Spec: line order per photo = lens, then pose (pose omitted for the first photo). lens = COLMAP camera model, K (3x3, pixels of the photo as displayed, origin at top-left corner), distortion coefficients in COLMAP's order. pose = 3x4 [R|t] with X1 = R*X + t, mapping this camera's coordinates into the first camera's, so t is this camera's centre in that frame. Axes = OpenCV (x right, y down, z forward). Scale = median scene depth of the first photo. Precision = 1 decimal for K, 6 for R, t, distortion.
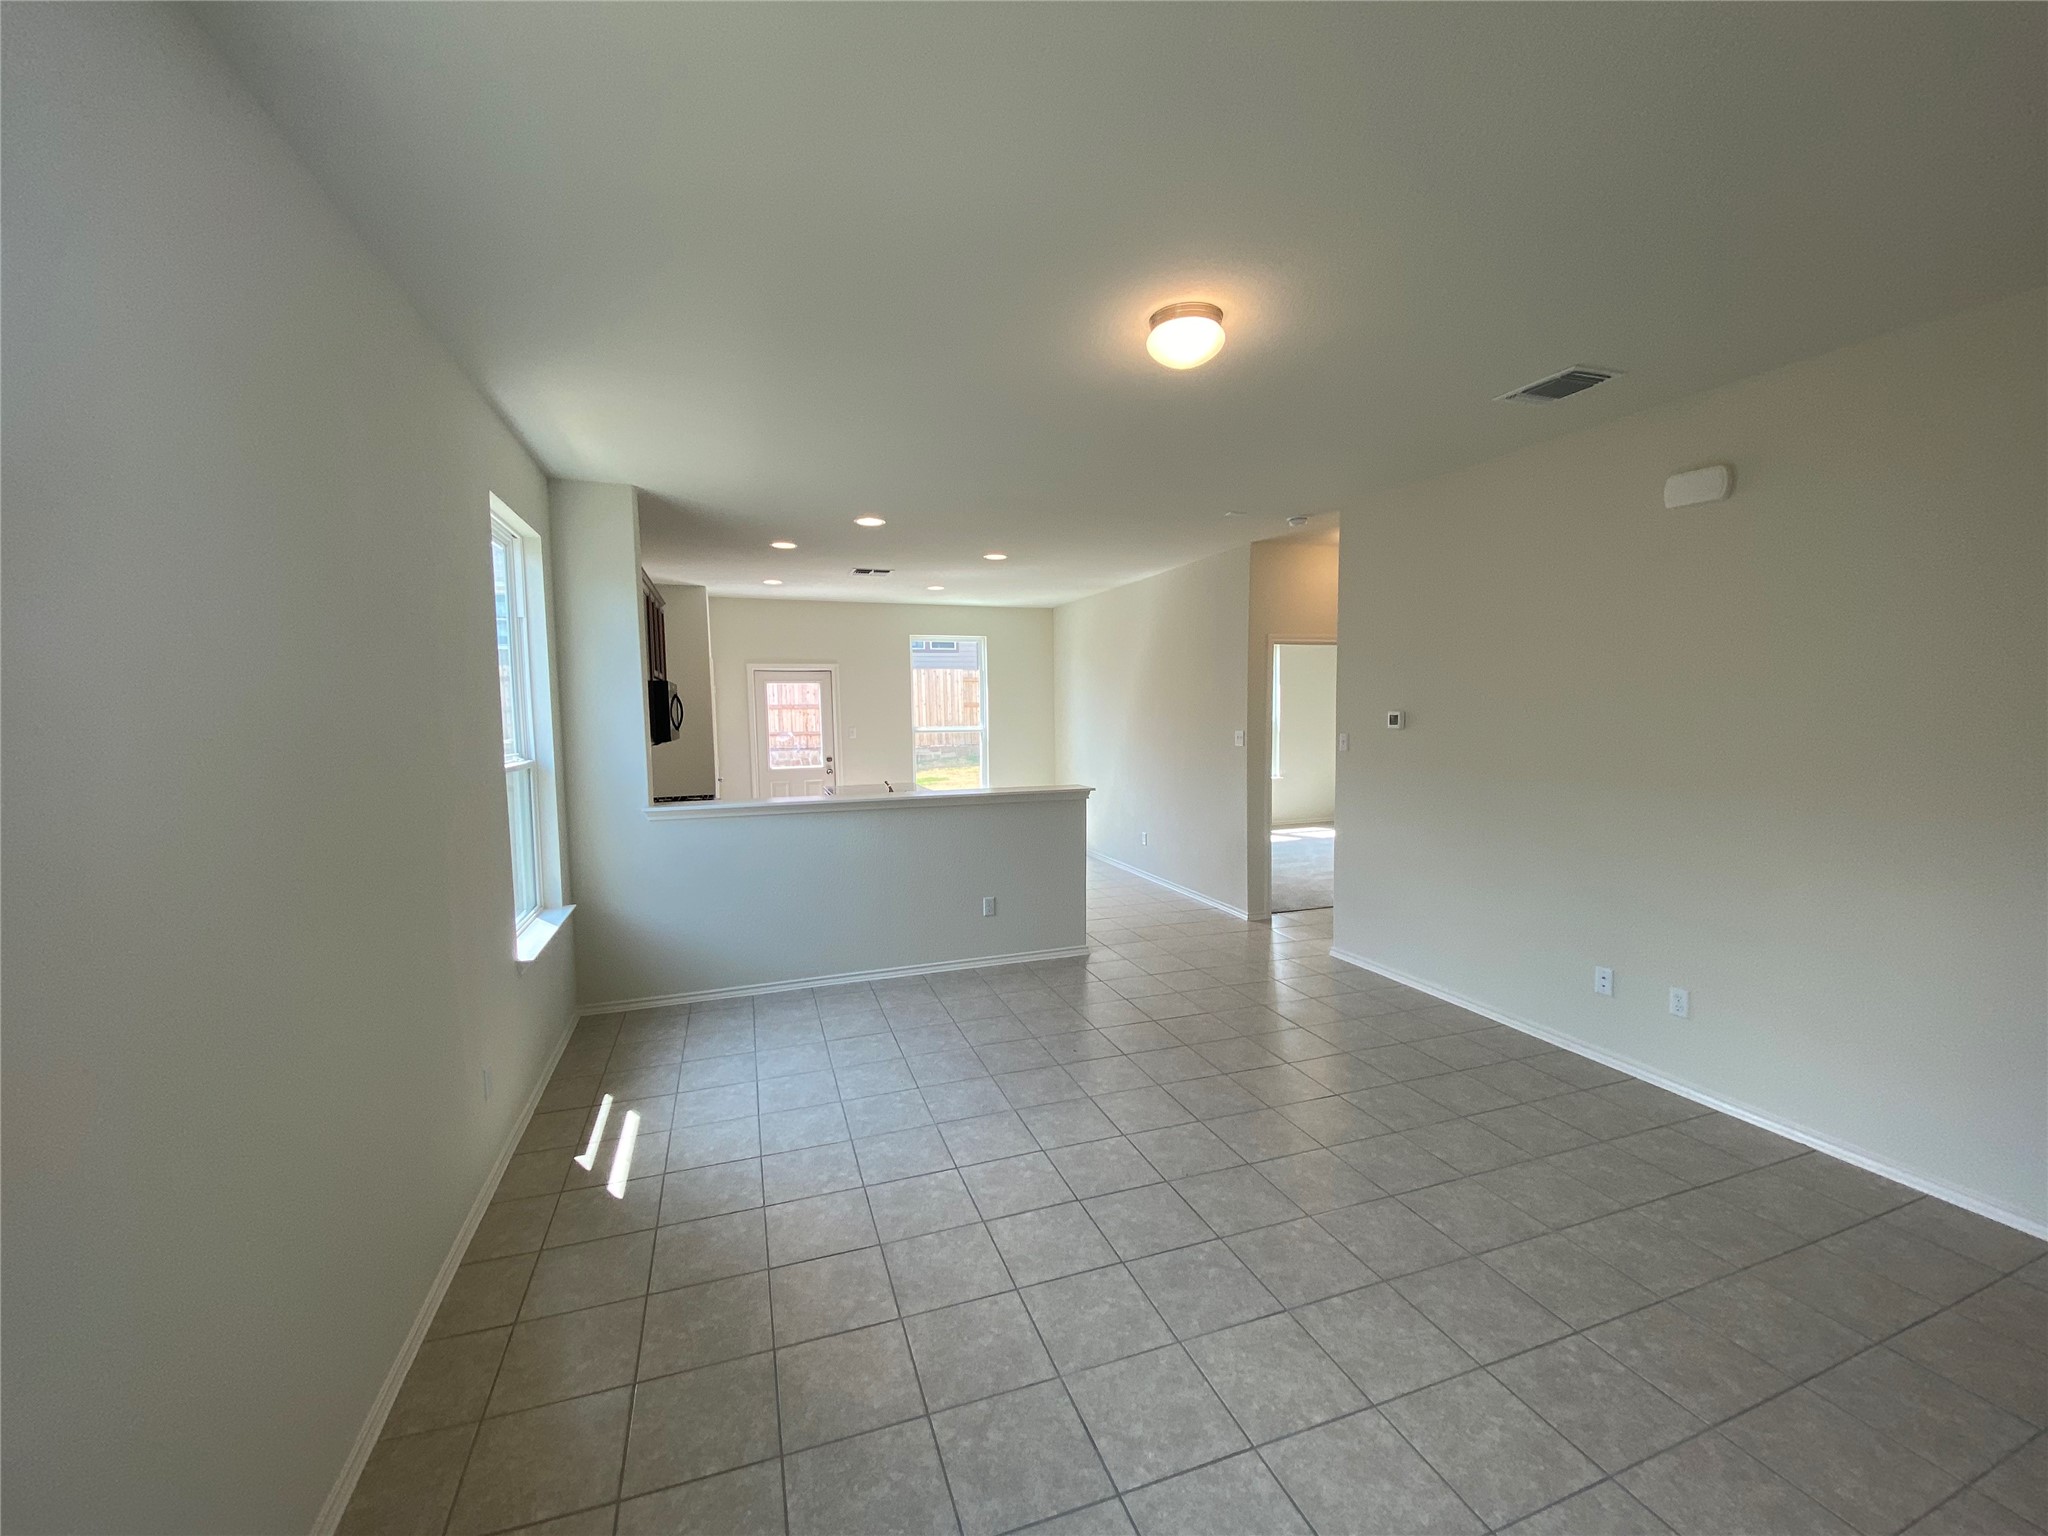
lens RADIAL K [[821.8, 0, 1020.5], [0, 821.8, 767.1], [0, 0, 1]] dist [0.047234, -0.043454]
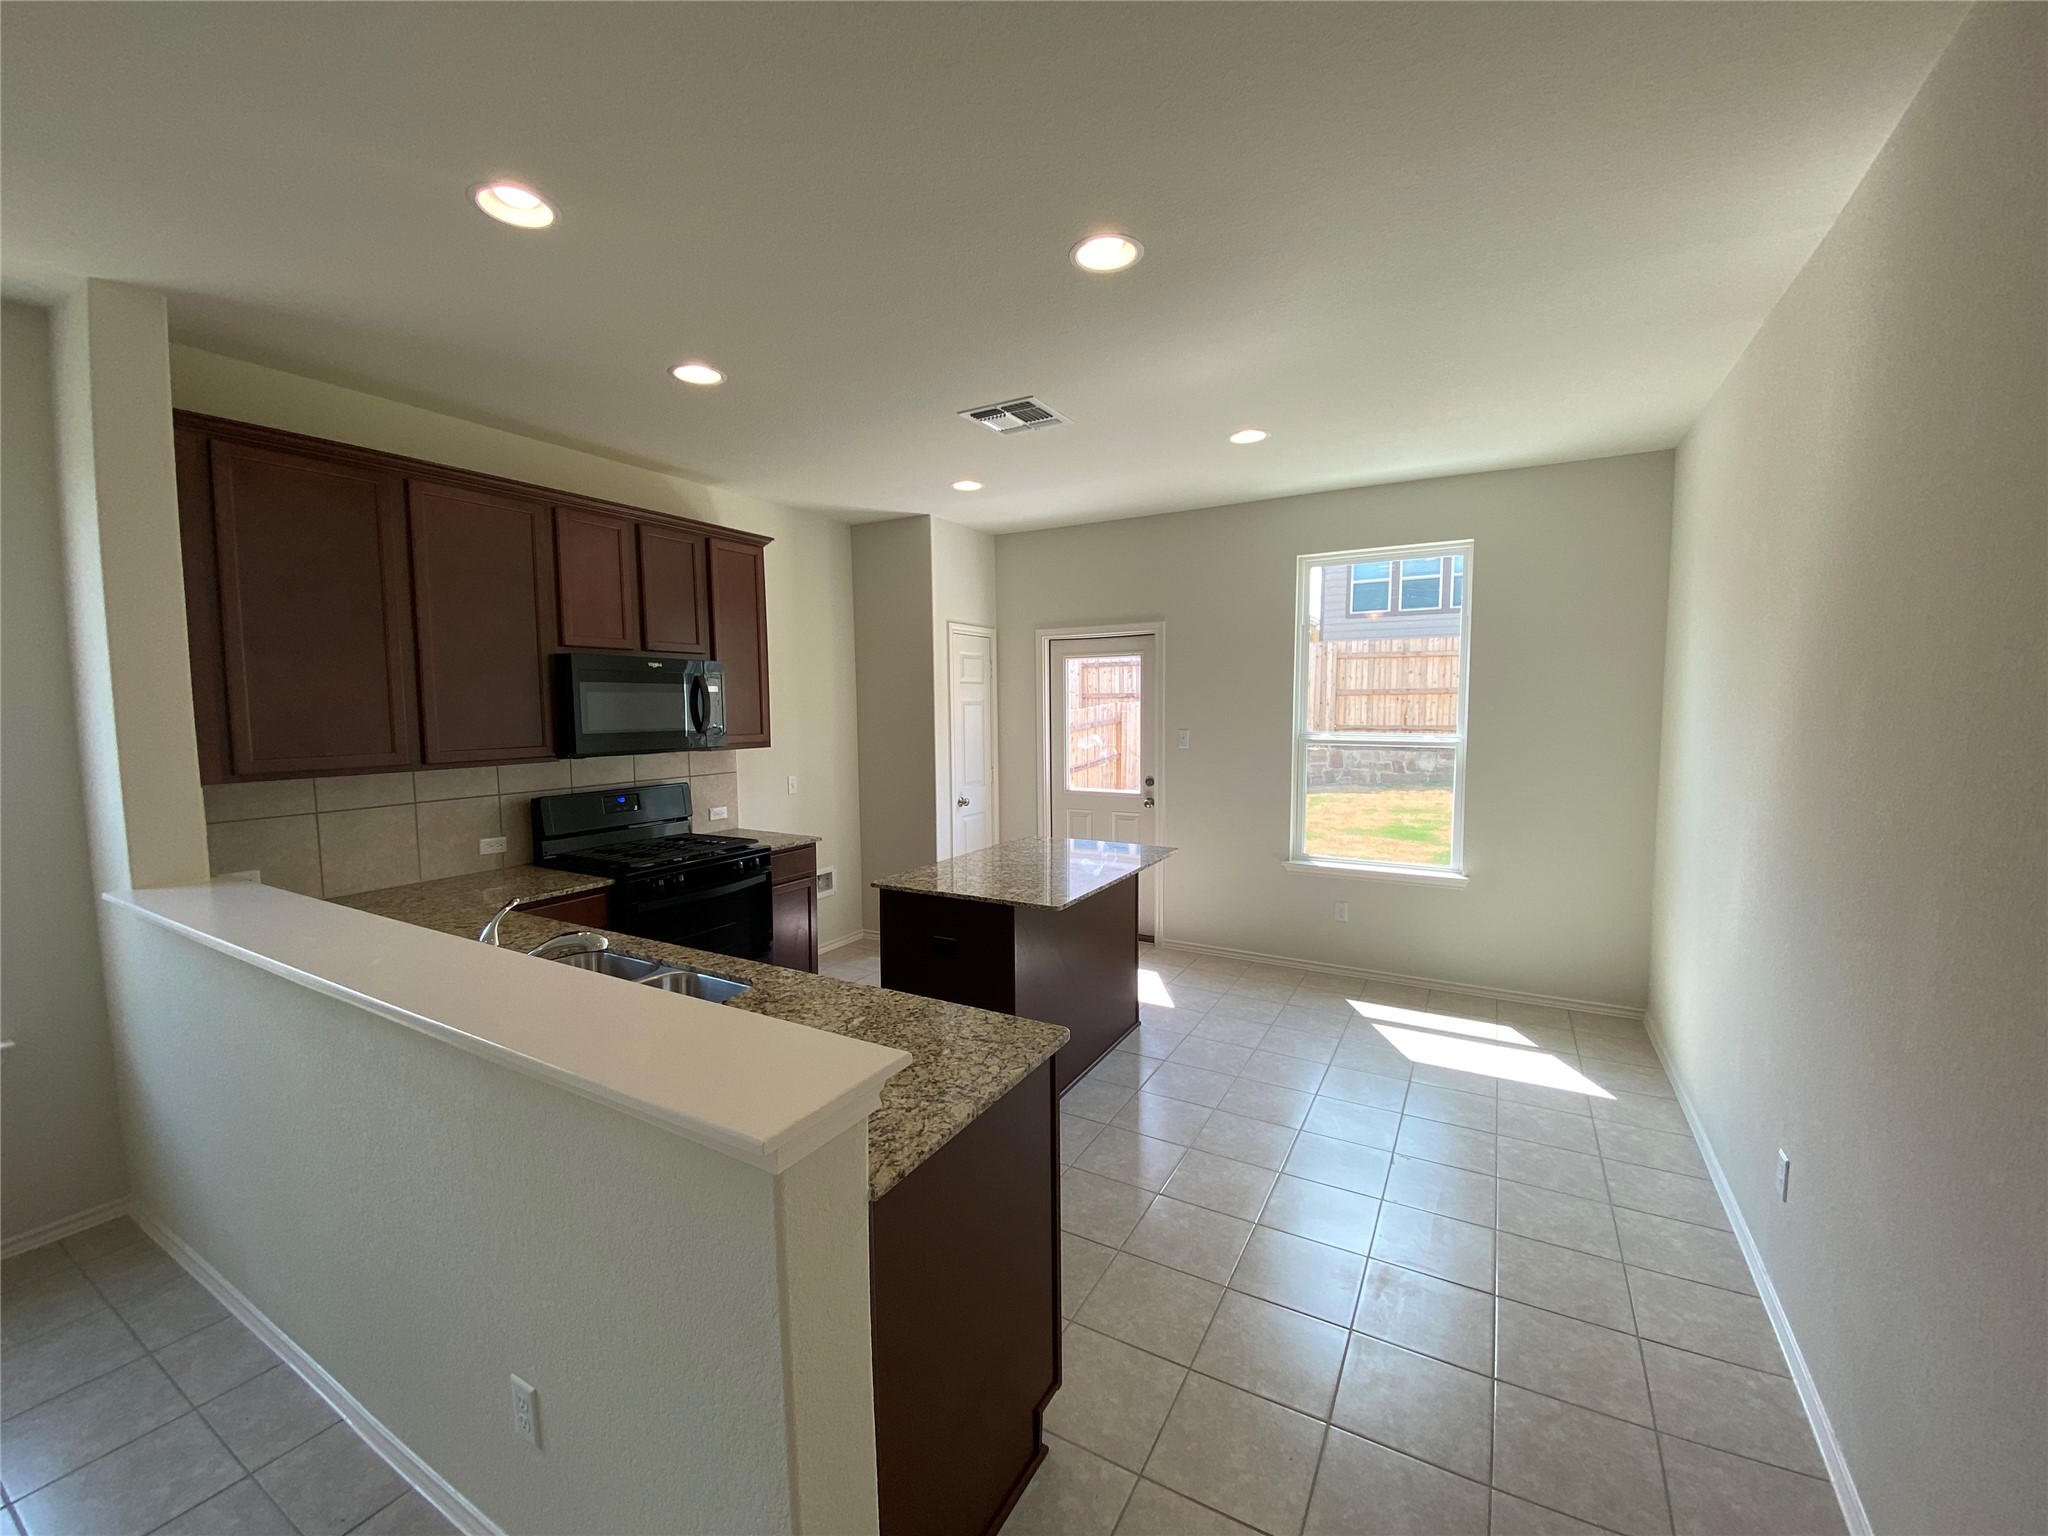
lens RADIAL K [[821.8, 0, 1020.5], [0, 821.8, 767.1], [0, 0, 1]] dist [0.047234, -0.043454]
pose [[0.656634, 0.072354, -0.750731, 0.229004], [-0.057766, 0.997289, 0.045592, -0.062808], [0.751994, 0.013430, 0.659033, 0.800357]]
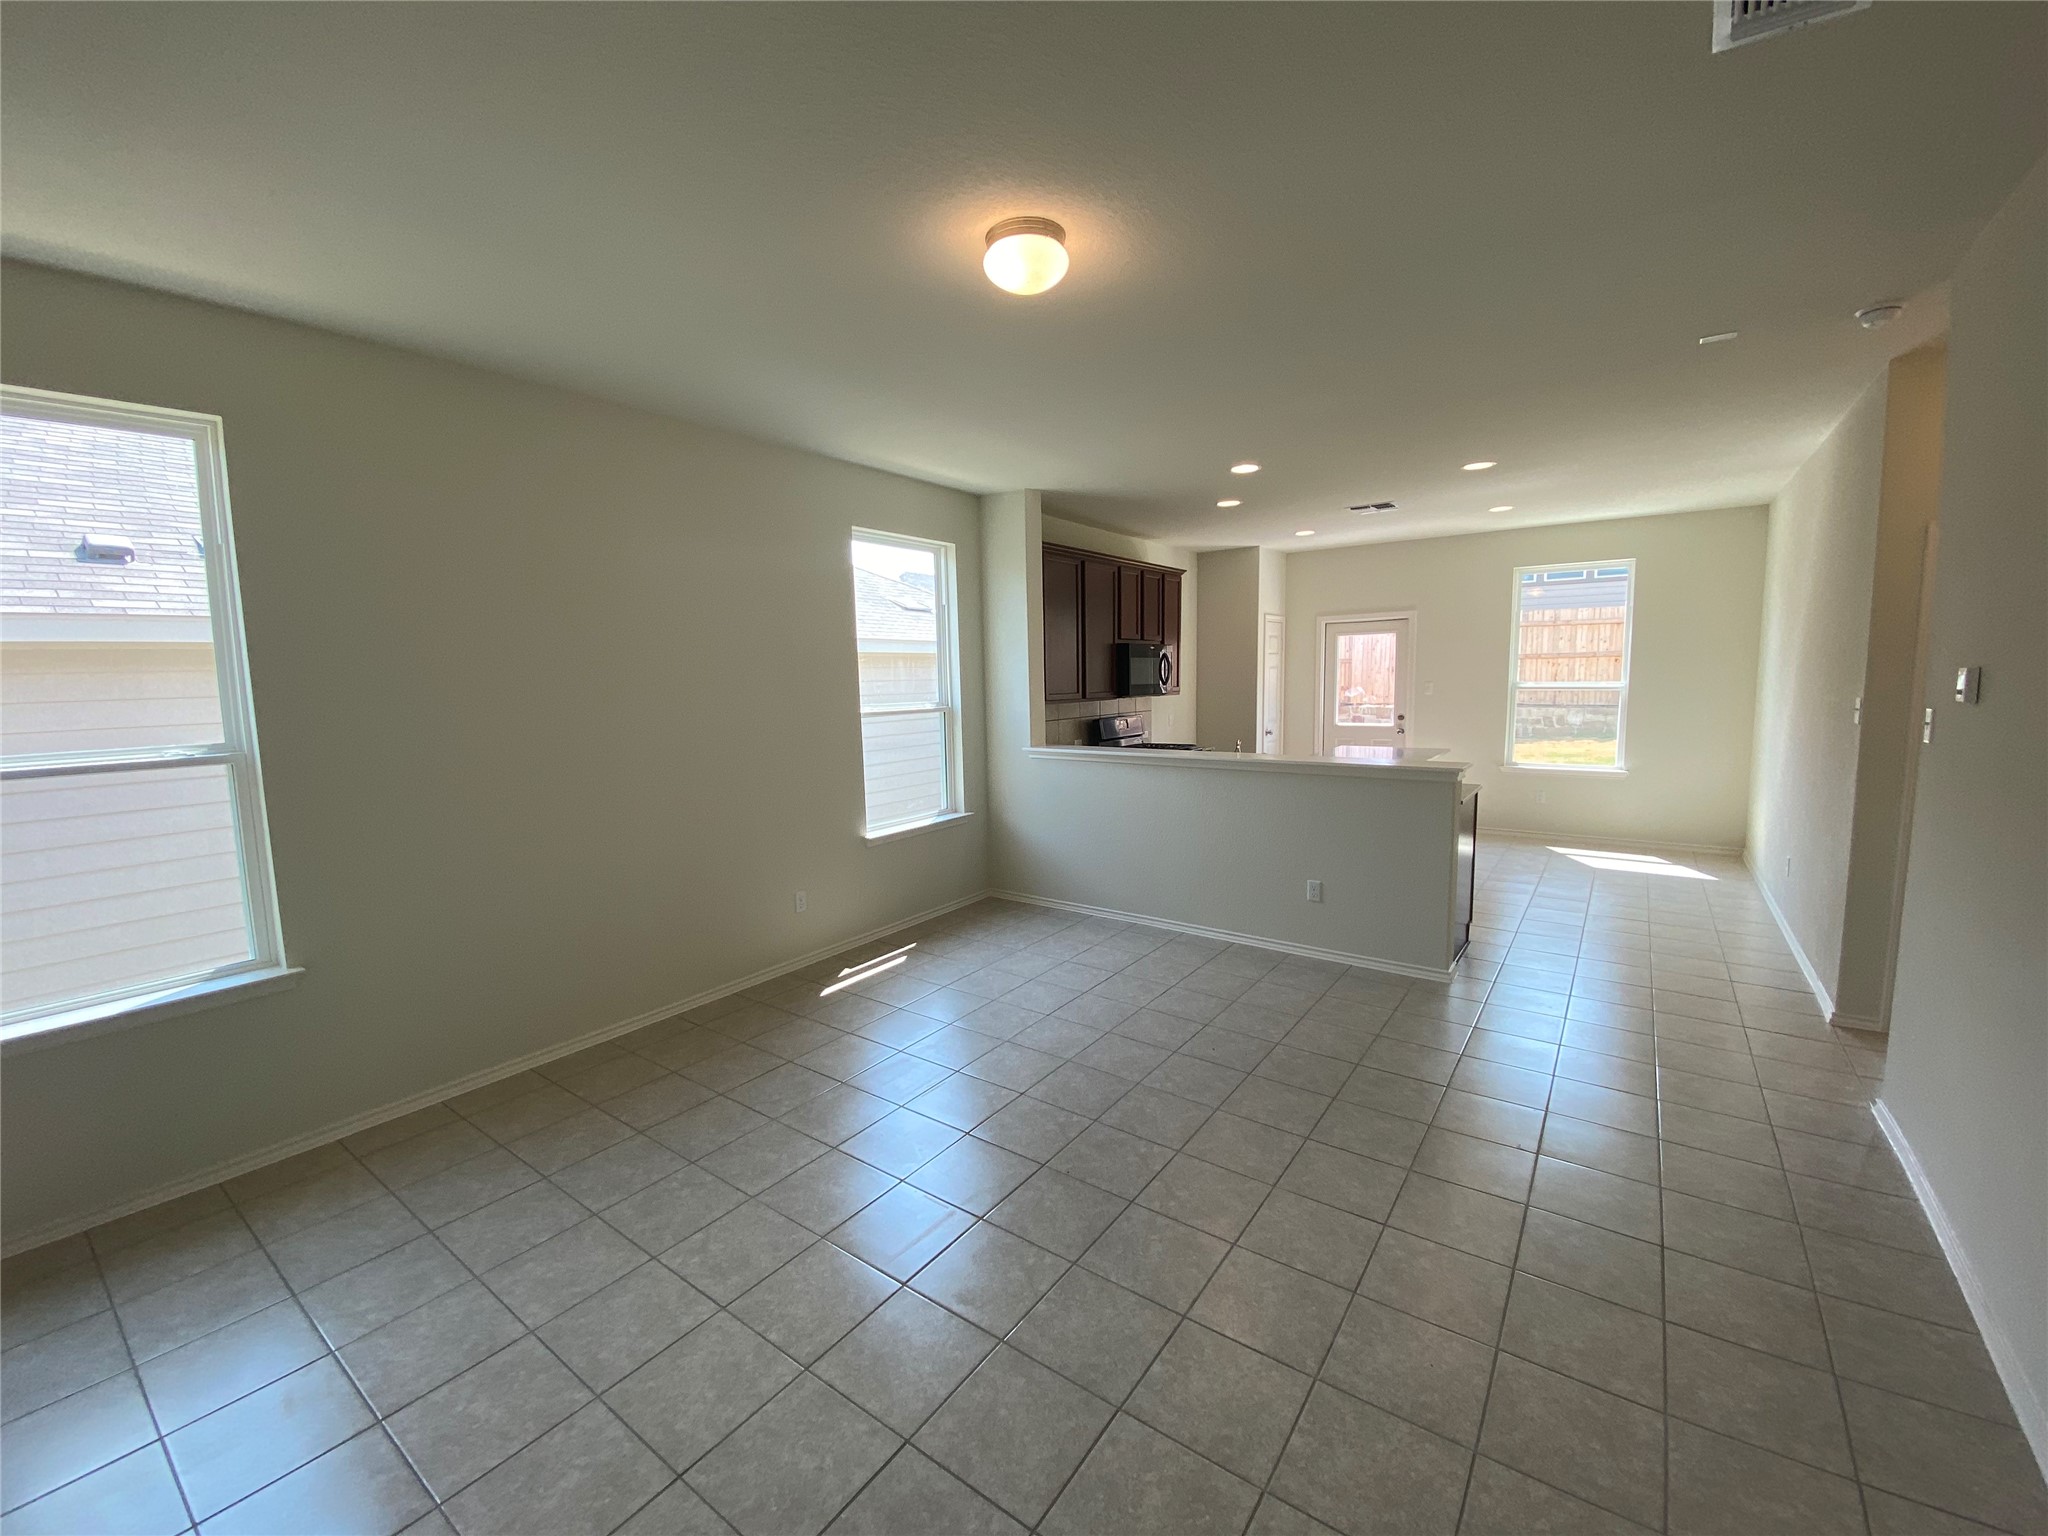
lens RADIAL K [[821.8, 0, 1020.5], [0, 821.8, 767.1], [0, 0, 1]] dist [0.047234, -0.043454]
pose [[0.567908, 0.095846, -0.817492, 0.419547], [-0.046896, 0.995351, 0.084121, -0.018426], [0.821755, -0.009436, 0.569763, 0.202074]]
